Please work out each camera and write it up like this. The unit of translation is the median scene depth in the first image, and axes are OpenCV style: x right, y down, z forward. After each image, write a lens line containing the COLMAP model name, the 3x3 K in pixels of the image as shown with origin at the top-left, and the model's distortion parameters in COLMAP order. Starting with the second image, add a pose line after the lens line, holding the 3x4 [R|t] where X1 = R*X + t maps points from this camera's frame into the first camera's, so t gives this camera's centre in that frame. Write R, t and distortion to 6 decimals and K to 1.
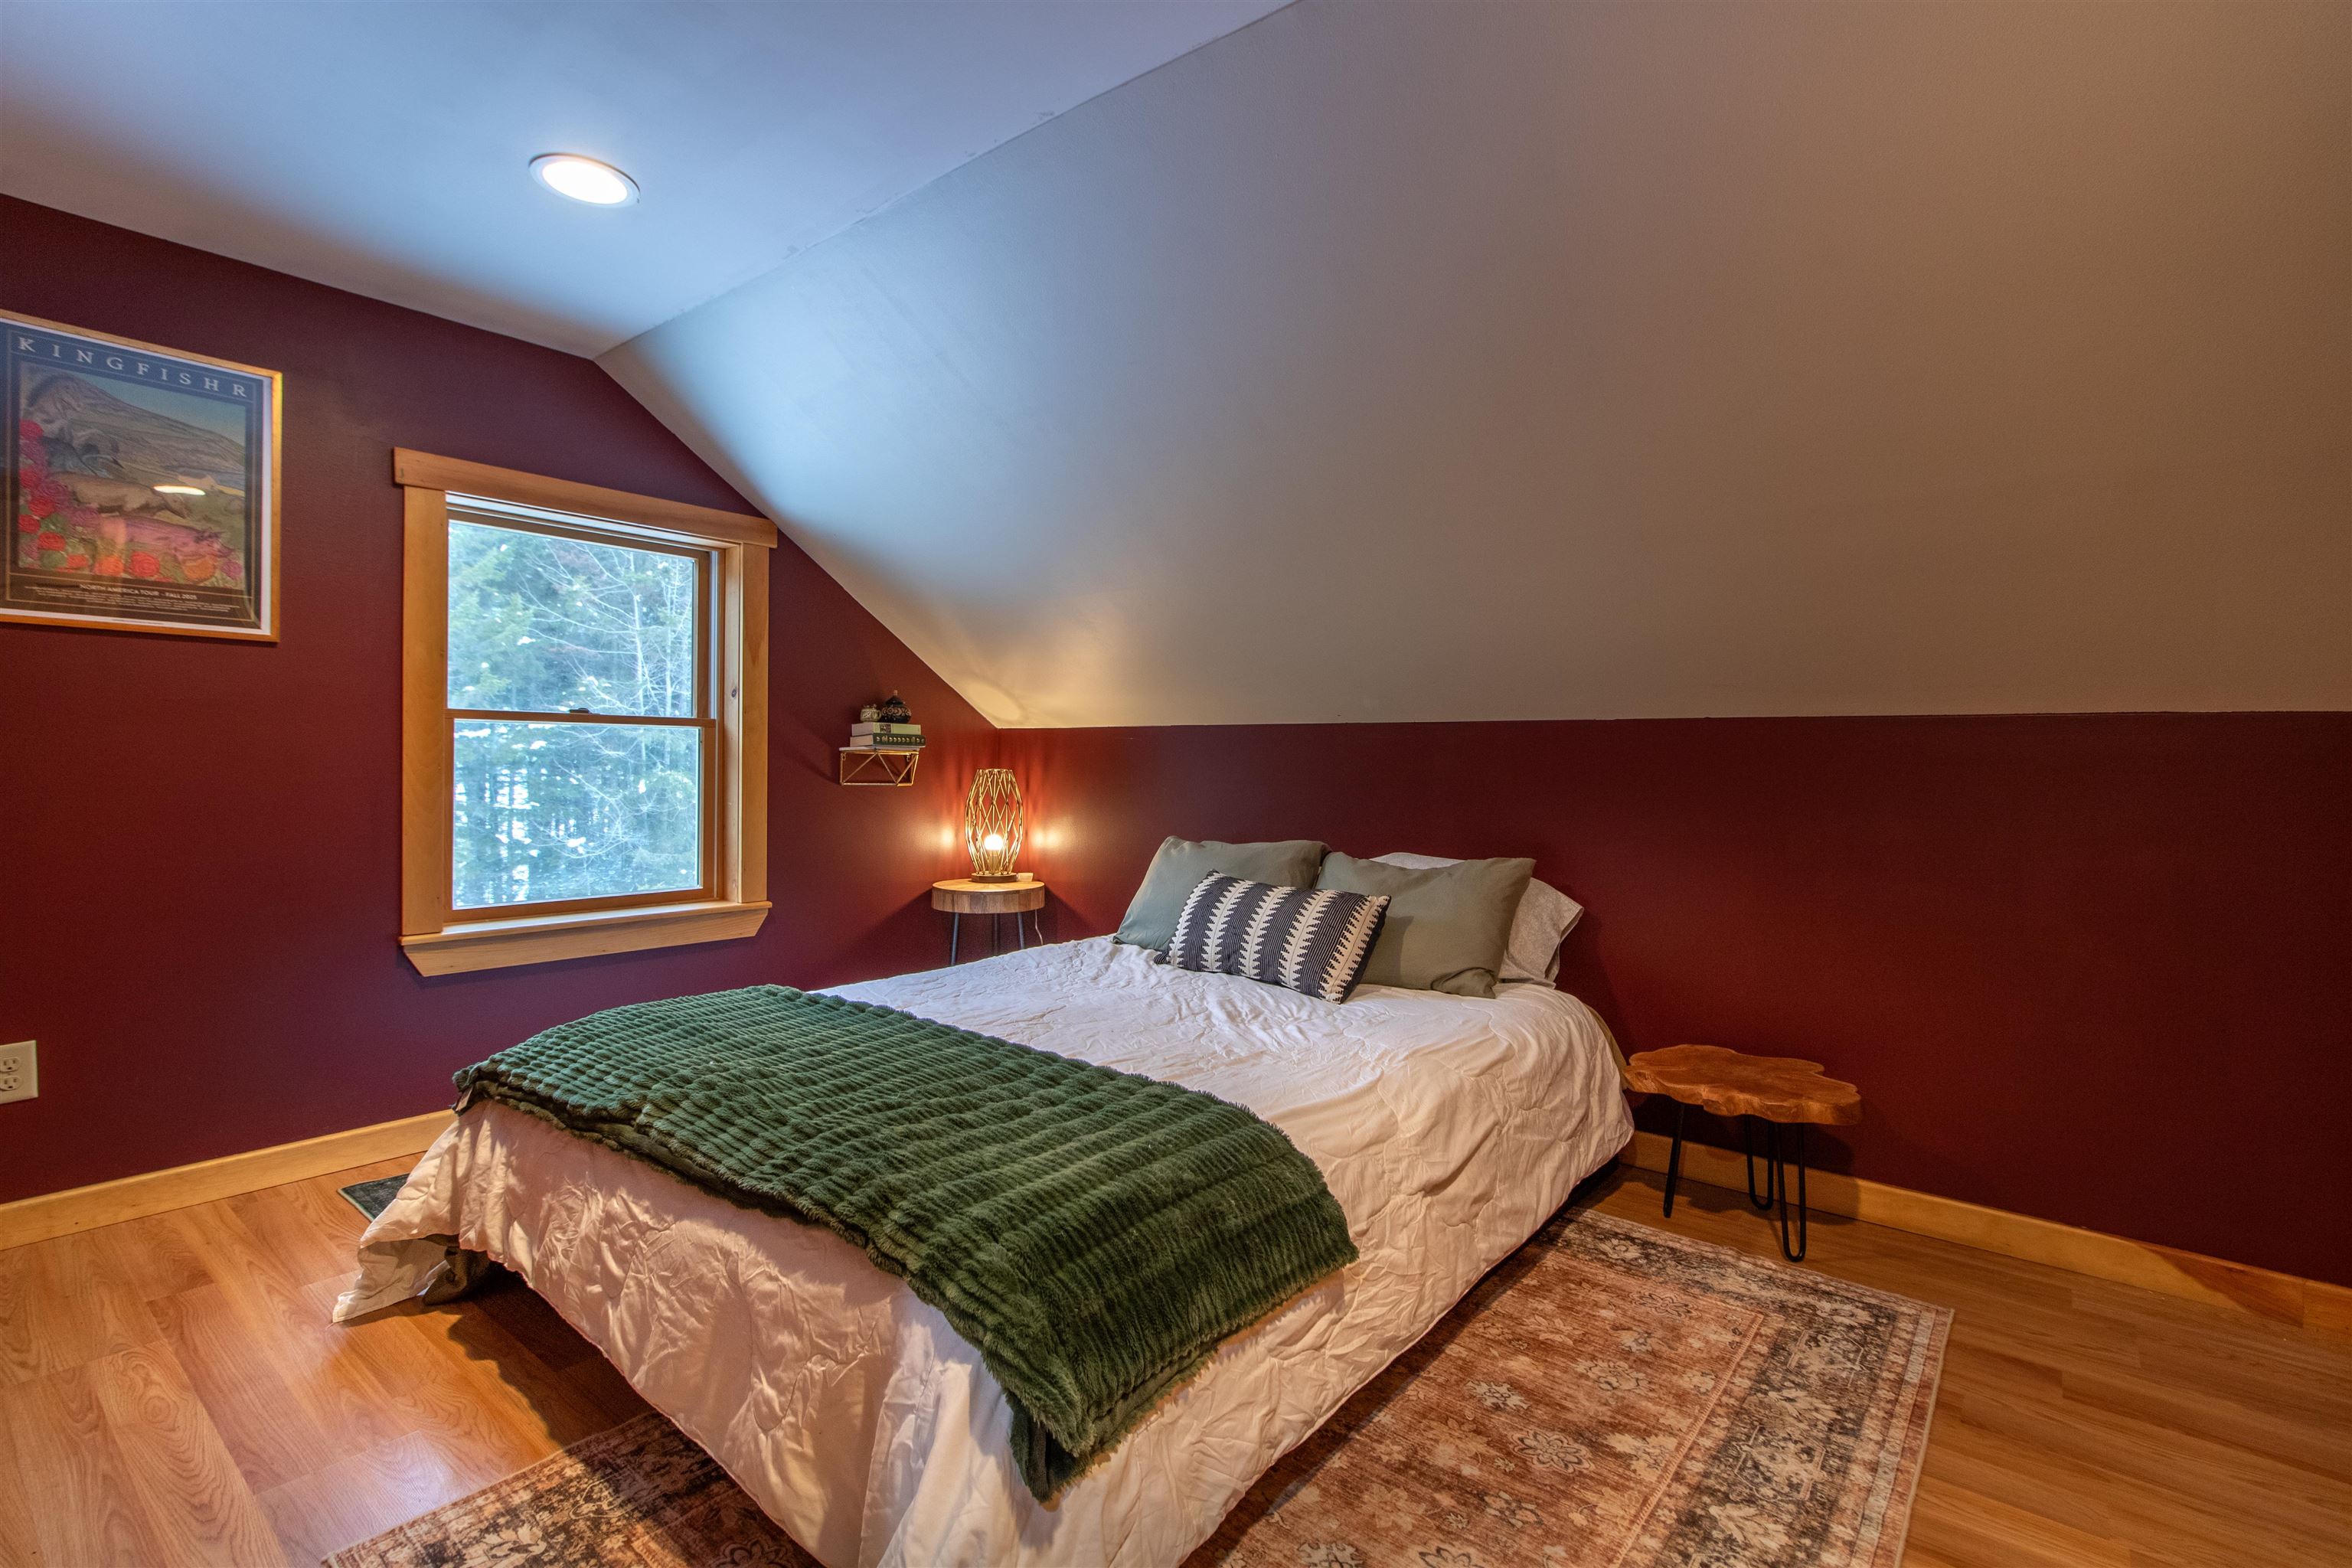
lens RADIAL K [[1102.3, 0, 1189.1], [0, 1102.3, 753.9], [0, 0, 1]] dist [0.000834, 0.000804]
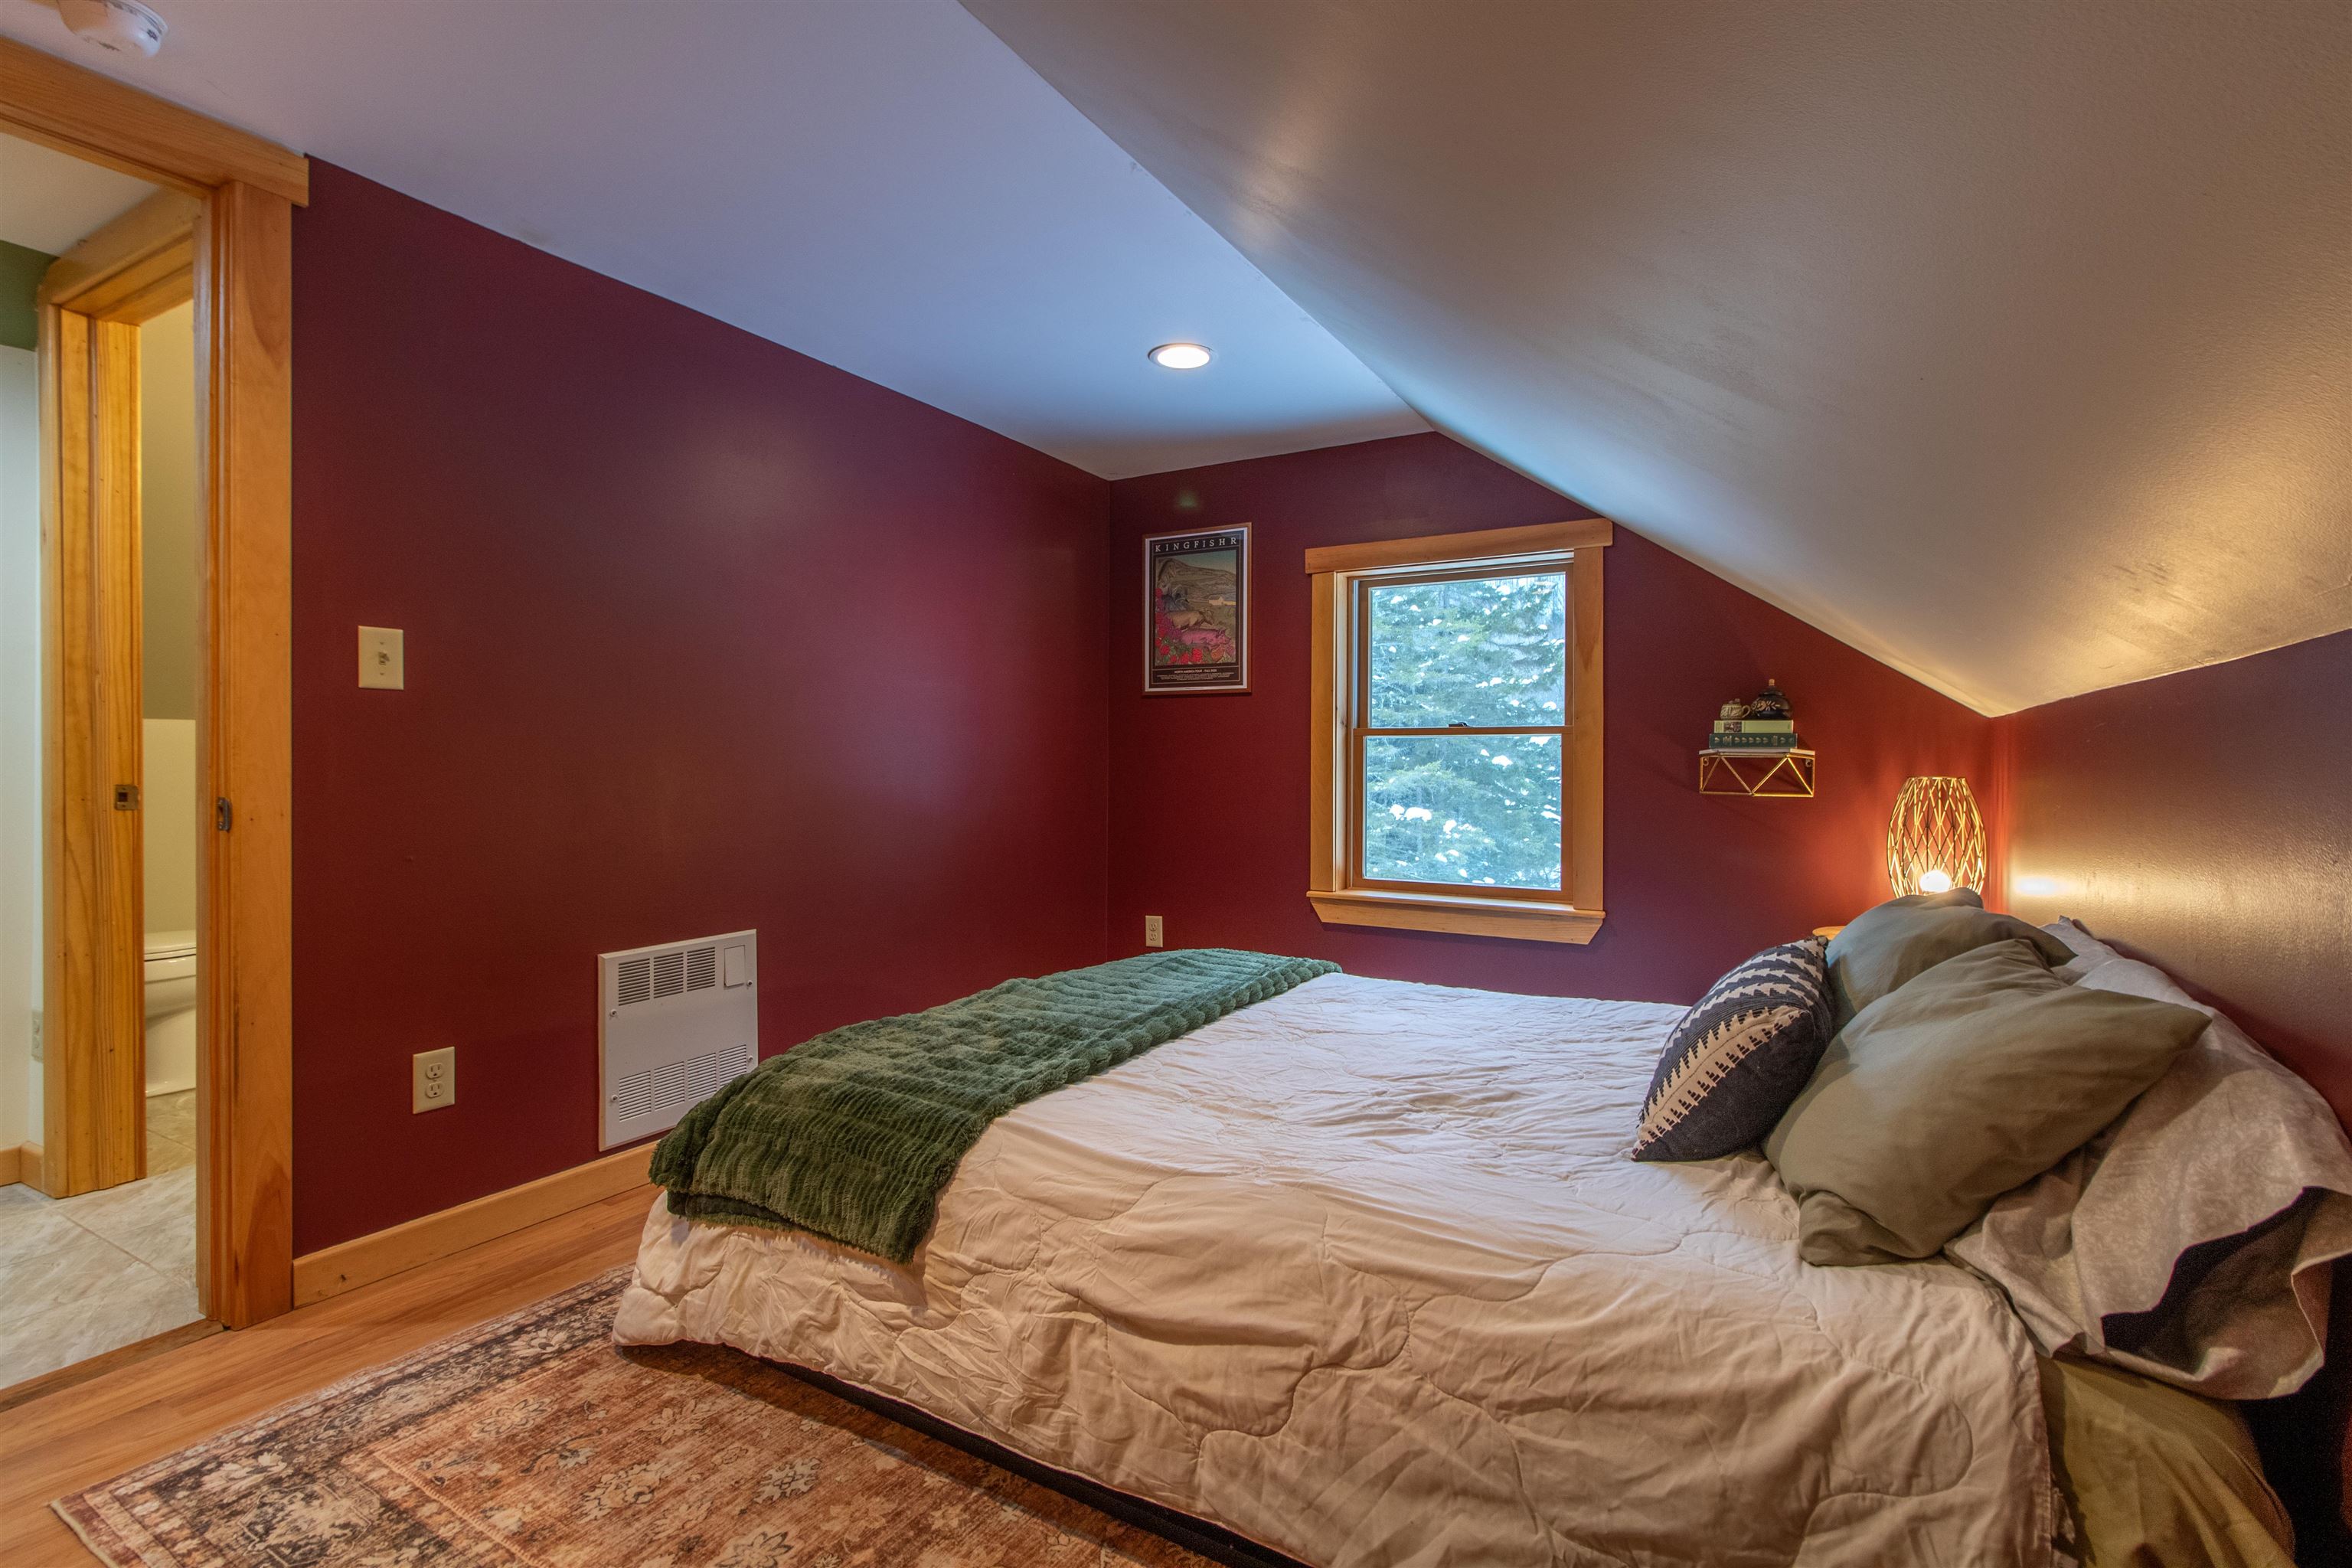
lens RADIAL K [[1102.3, 0, 1189.1], [0, 1102.3, 753.9], [0, 0, 1]] dist [0.000834, 0.000804]
pose [[0.133130, -0.019836, -0.990900, 0.672980], [0.004589, 0.999801, -0.019398, 0.016013], [0.991088, -0.001965, 0.133194, 0.650619]]
